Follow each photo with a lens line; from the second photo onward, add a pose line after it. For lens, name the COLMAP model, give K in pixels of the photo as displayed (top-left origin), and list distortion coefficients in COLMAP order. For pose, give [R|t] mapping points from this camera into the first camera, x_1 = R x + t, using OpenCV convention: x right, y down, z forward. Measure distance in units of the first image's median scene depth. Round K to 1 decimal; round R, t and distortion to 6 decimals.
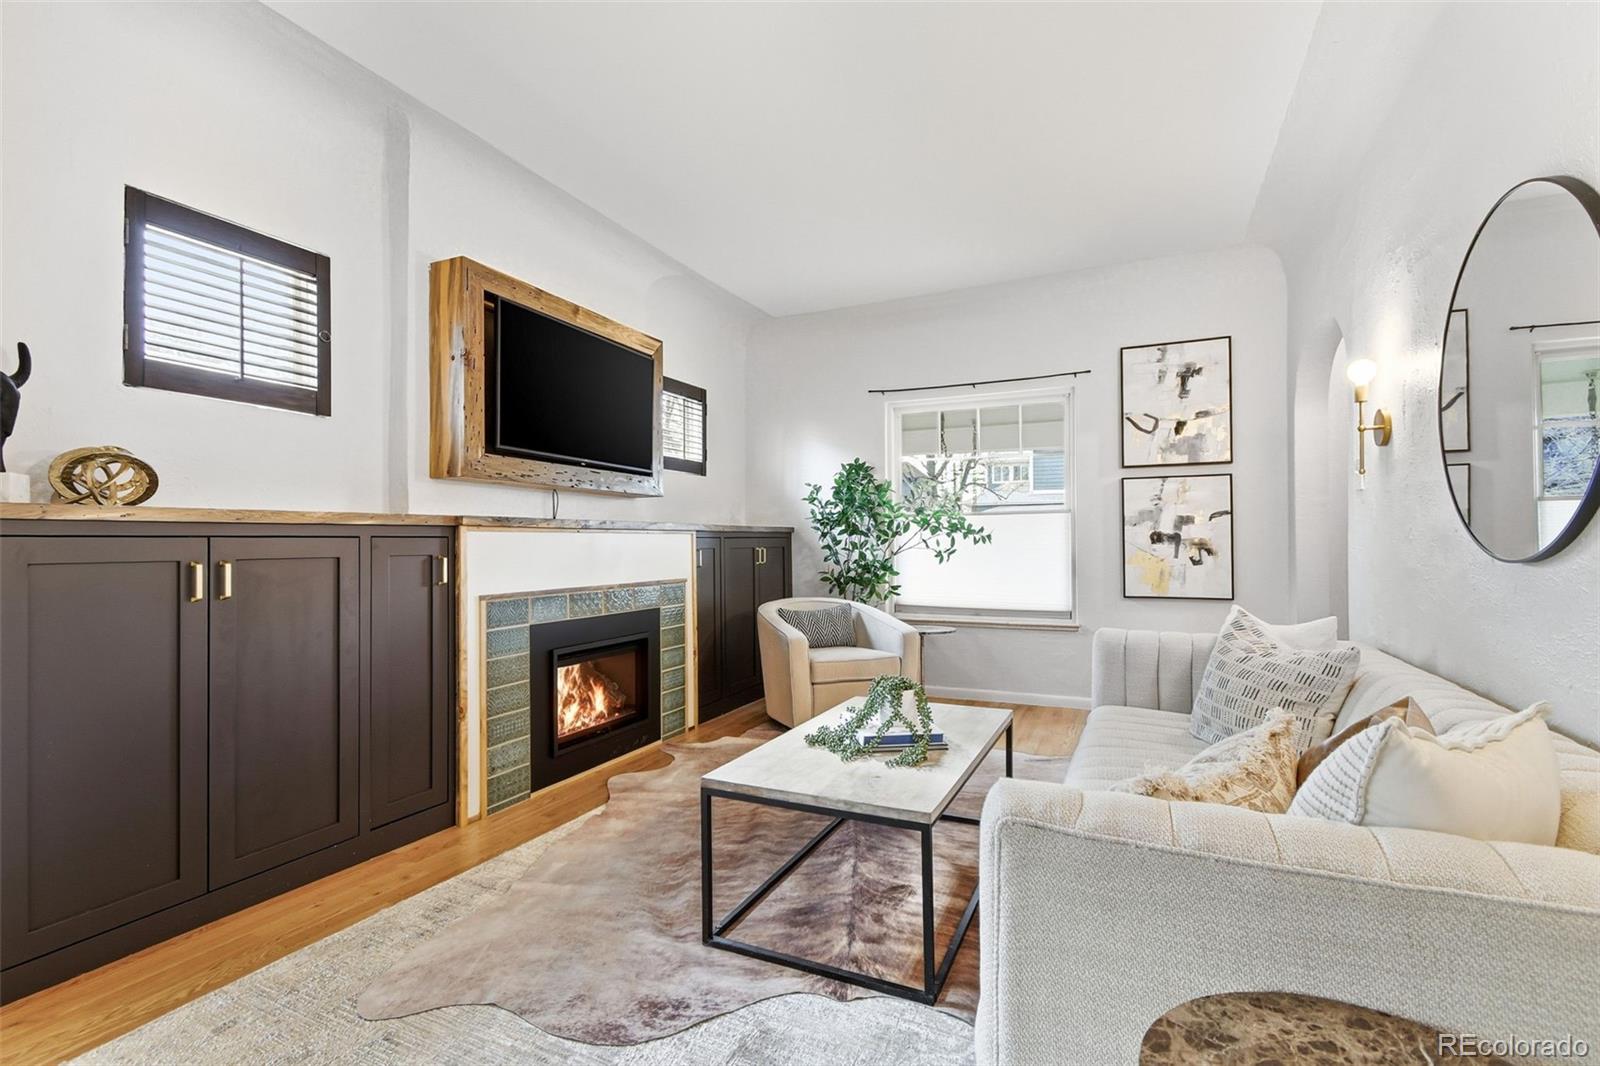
lens RADIAL K [[719.7, 0, 809.0], [0, 719.7, 536.8], [0, 0, 1]] dist [0.011924, -0.000611]
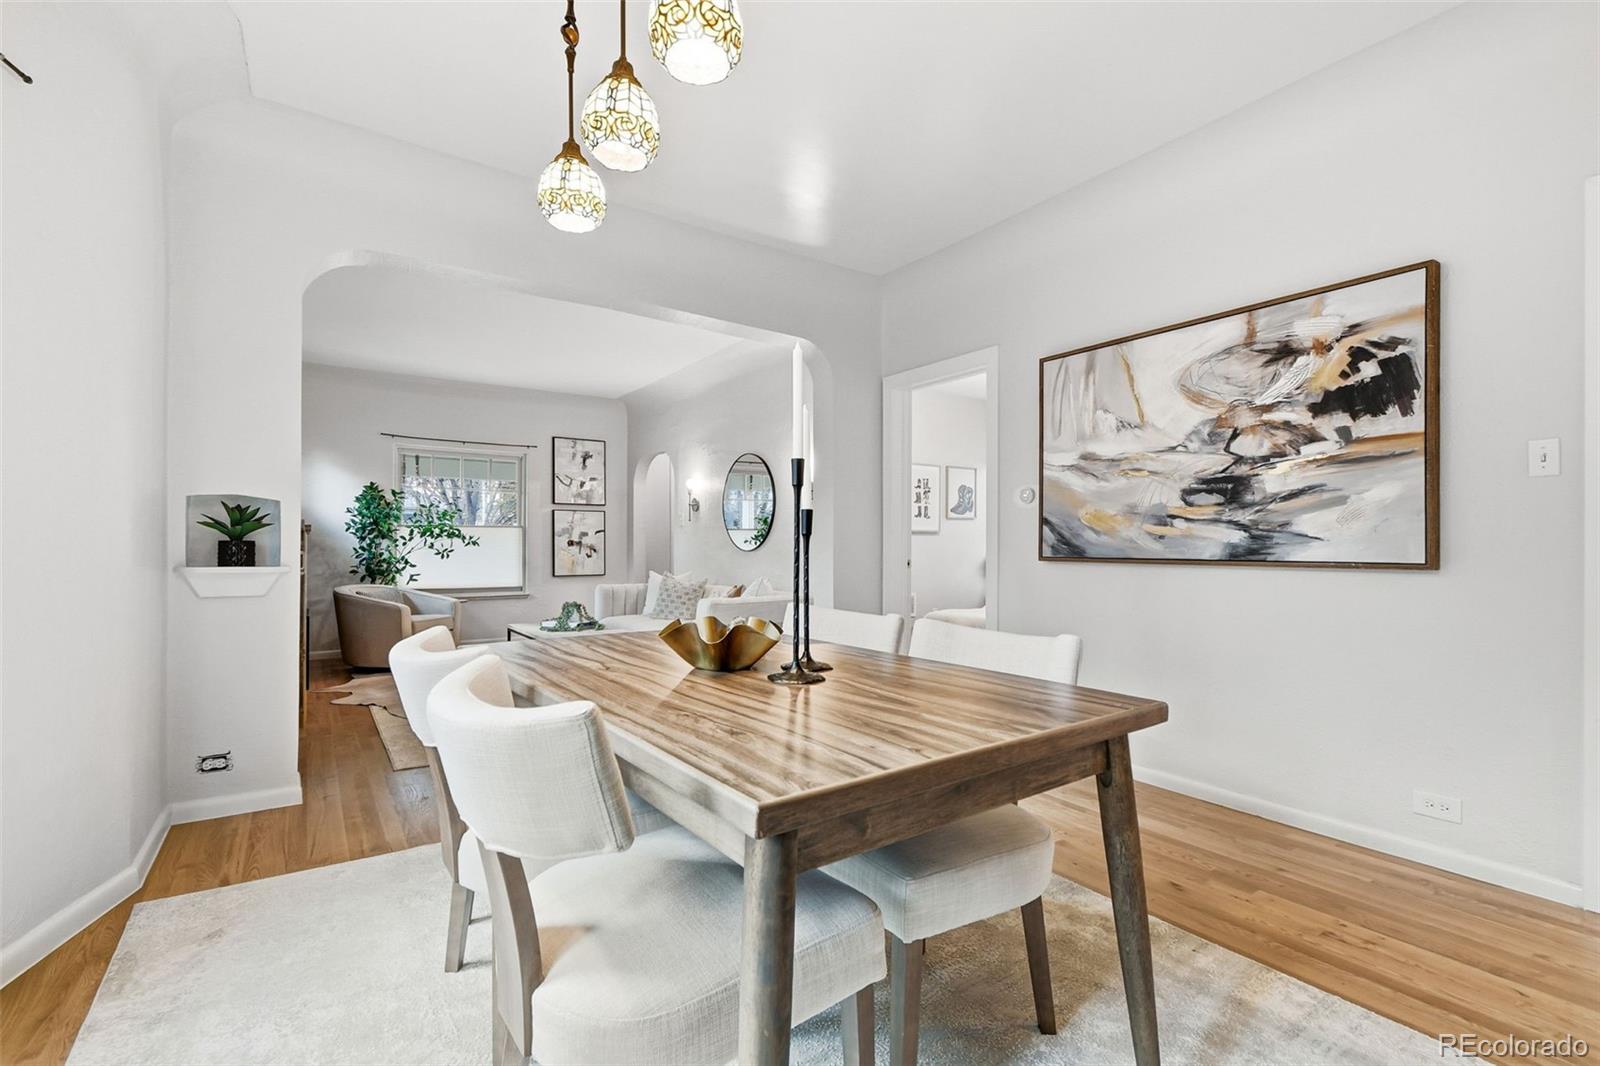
lens RADIAL K [[719.7, 0, 800.4], [0, 719.7, 544.1], [0, 0, 1]] dist [0.011924, -0.000611]
pose [[0.503563, 0.008147, 0.863920, -0.817010], [-0.011725, 0.999928, -0.002596, 0.001511], [-0.863879, -0.008823, 0.503622, -0.436489]]
